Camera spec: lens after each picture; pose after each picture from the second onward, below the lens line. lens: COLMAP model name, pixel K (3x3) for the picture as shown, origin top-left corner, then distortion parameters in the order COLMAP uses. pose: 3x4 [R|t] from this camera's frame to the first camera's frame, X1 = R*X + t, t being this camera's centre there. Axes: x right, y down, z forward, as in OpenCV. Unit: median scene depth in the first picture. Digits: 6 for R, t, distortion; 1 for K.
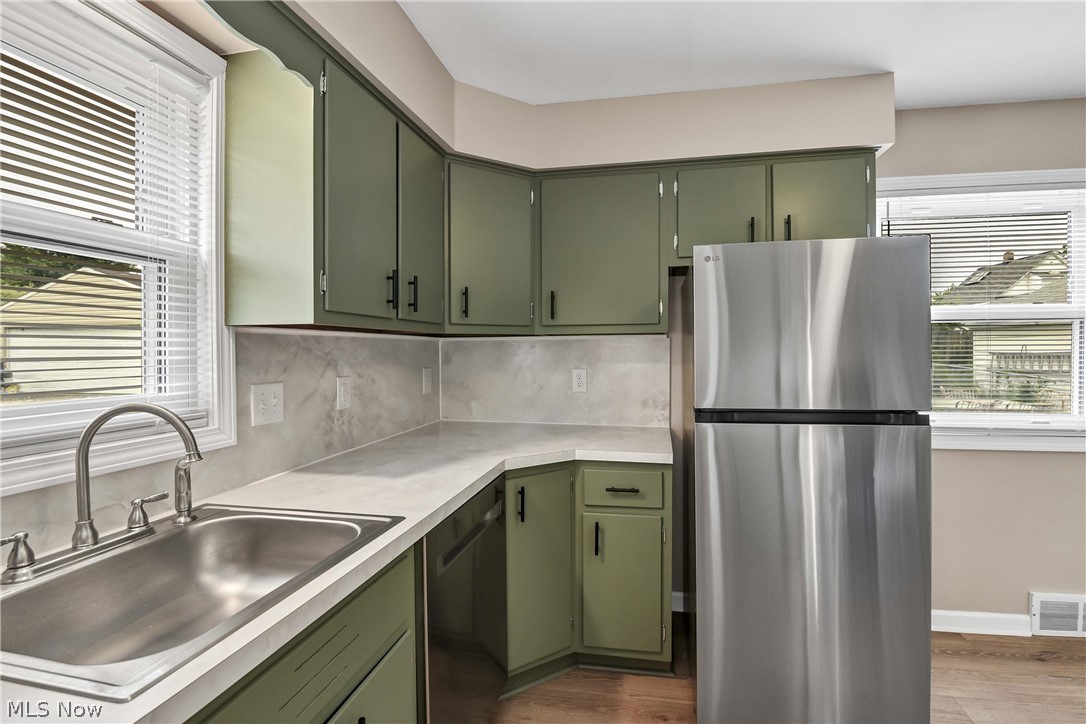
lens RADIAL K [[485.1, 0, 543.3], [0, 485.1, 359.9], [0, 0, 1]] dist [-0.000611, -0.009867]
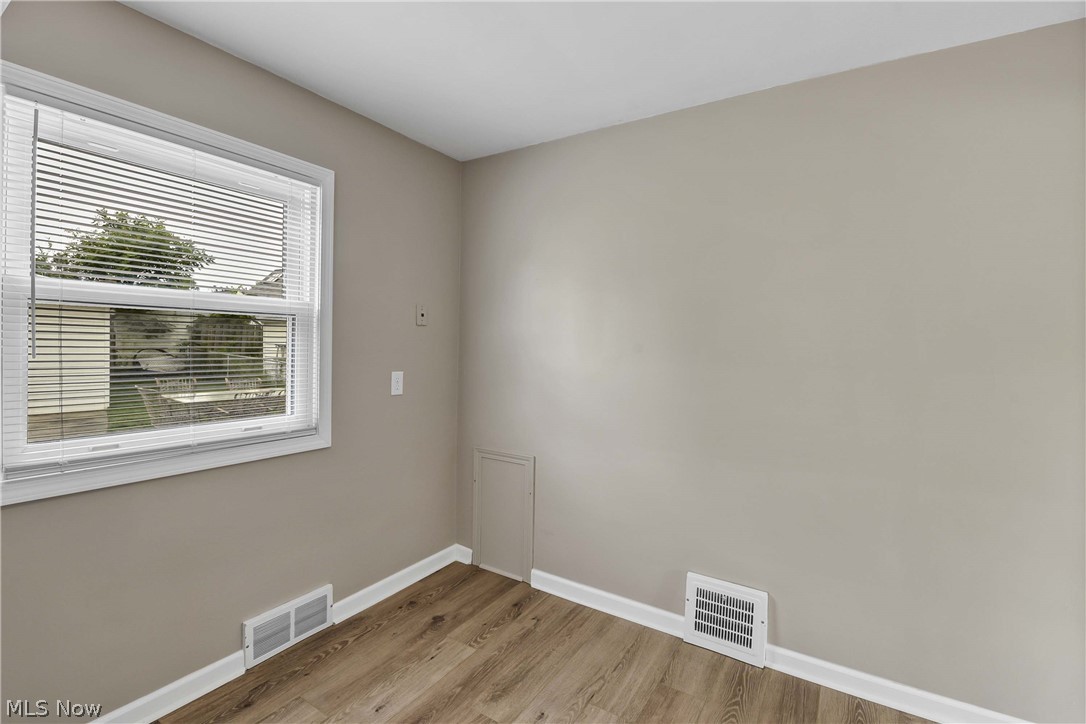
lens RADIAL K [[485.1, 0, 543.3], [0, 485.1, 359.9], [0, 0, 1]] dist [-0.000611, -0.009867]
pose [[0.334843, -0.004718, 0.942262, 0.380228], [-0.015805, 0.999819, 0.010622, -0.015147], [-0.942141, -0.018449, 0.334708, 0.196060]]
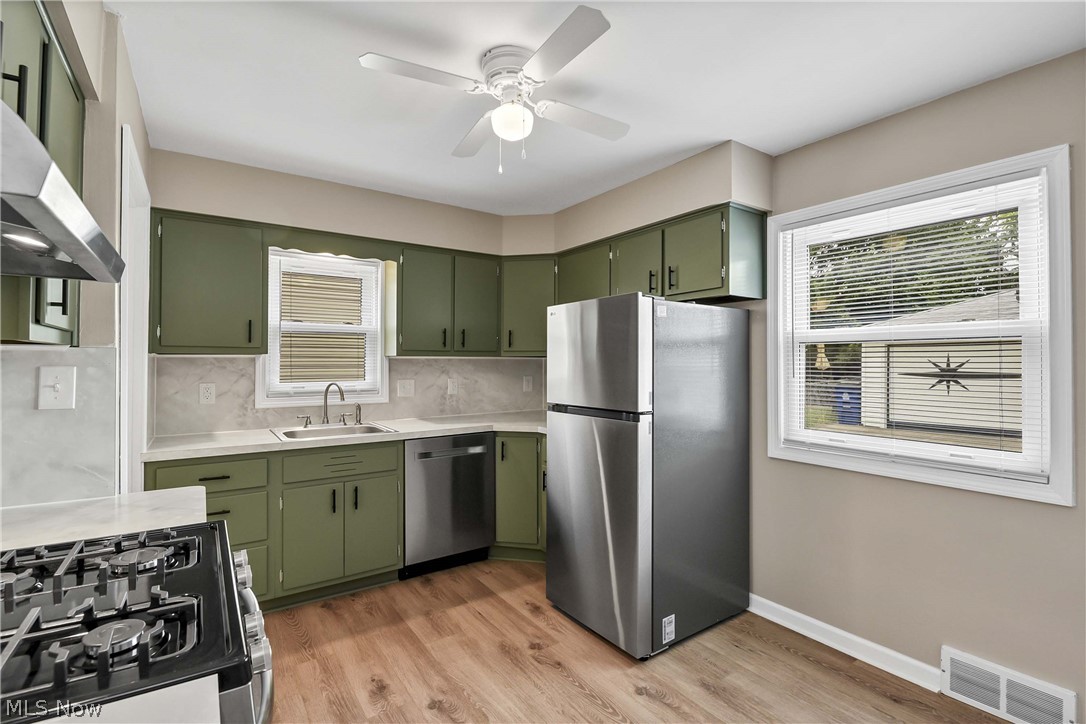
lens RADIAL K [[505.0, 0, 551.9], [0, 505.0, 360.5], [0, 0, 1]] dist [-0.022129, -0.000994]
pose [[0.711501, 0.005658, -0.702662, 1.173658], [-0.017346, 0.999804, -0.009514, -0.023403], [0.702471, 0.018957, 0.711460, -0.185345]]
